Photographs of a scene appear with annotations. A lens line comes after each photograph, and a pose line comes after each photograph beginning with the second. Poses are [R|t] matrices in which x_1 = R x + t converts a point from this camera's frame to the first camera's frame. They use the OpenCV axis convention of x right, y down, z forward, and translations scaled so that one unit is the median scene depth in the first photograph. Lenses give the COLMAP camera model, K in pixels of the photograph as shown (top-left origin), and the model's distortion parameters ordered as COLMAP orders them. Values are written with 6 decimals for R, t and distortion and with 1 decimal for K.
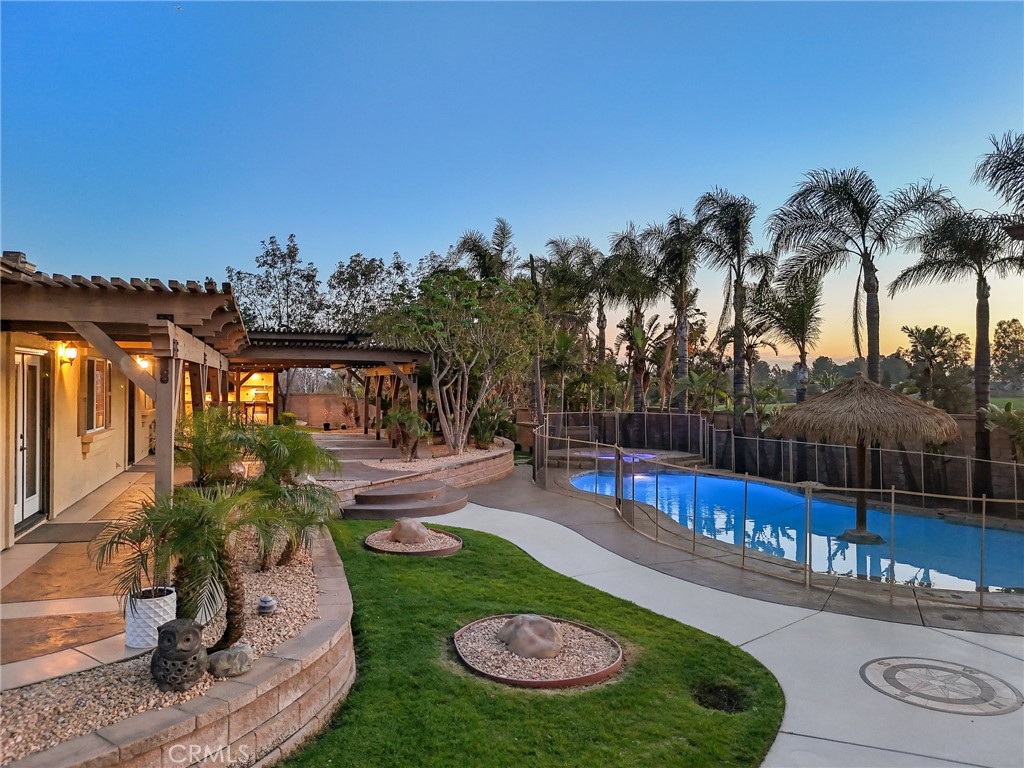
lens RADIAL K [[706.8, 0, 516.8], [0, 706.8, 385.6], [0, 0, 1]] dist [0.034816, -0.004308]
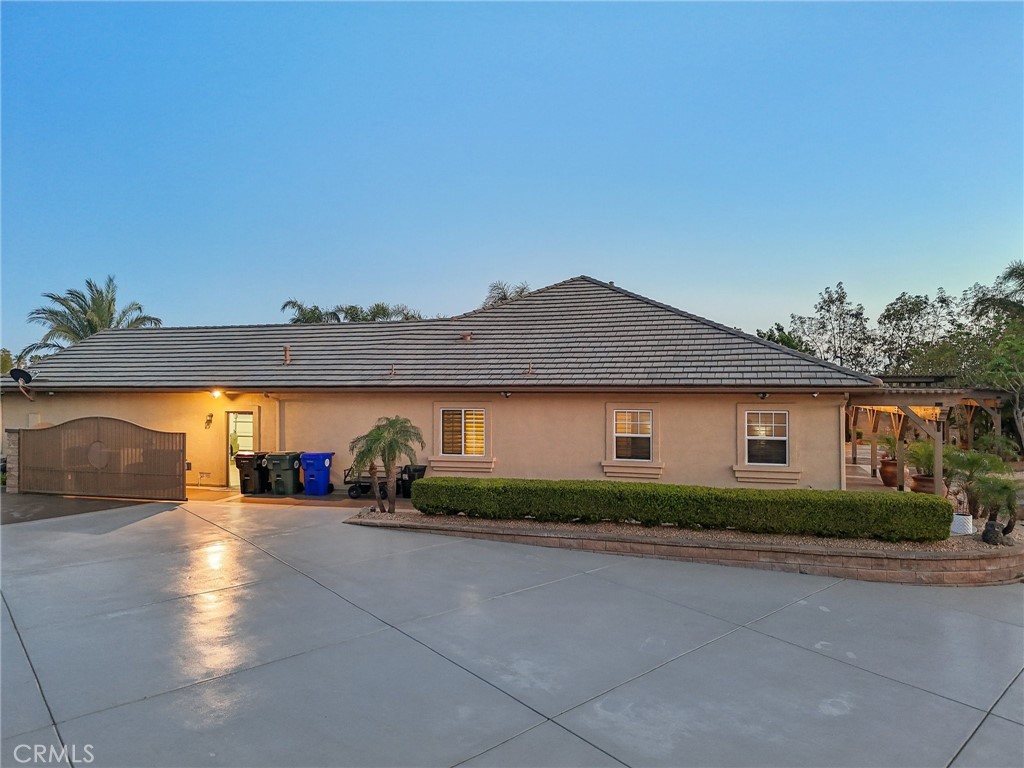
lens RADIAL K [[706.8, 0, 516.8], [0, 706.8, 385.6], [0, 0, 1]] dist [0.034816, -0.004308]
pose [[0.806093, -0.014970, -0.591599, -0.041096], [0.013341, 0.999886, -0.007124, -0.031672], [0.591638, -0.002150, 0.806201, -0.345737]]
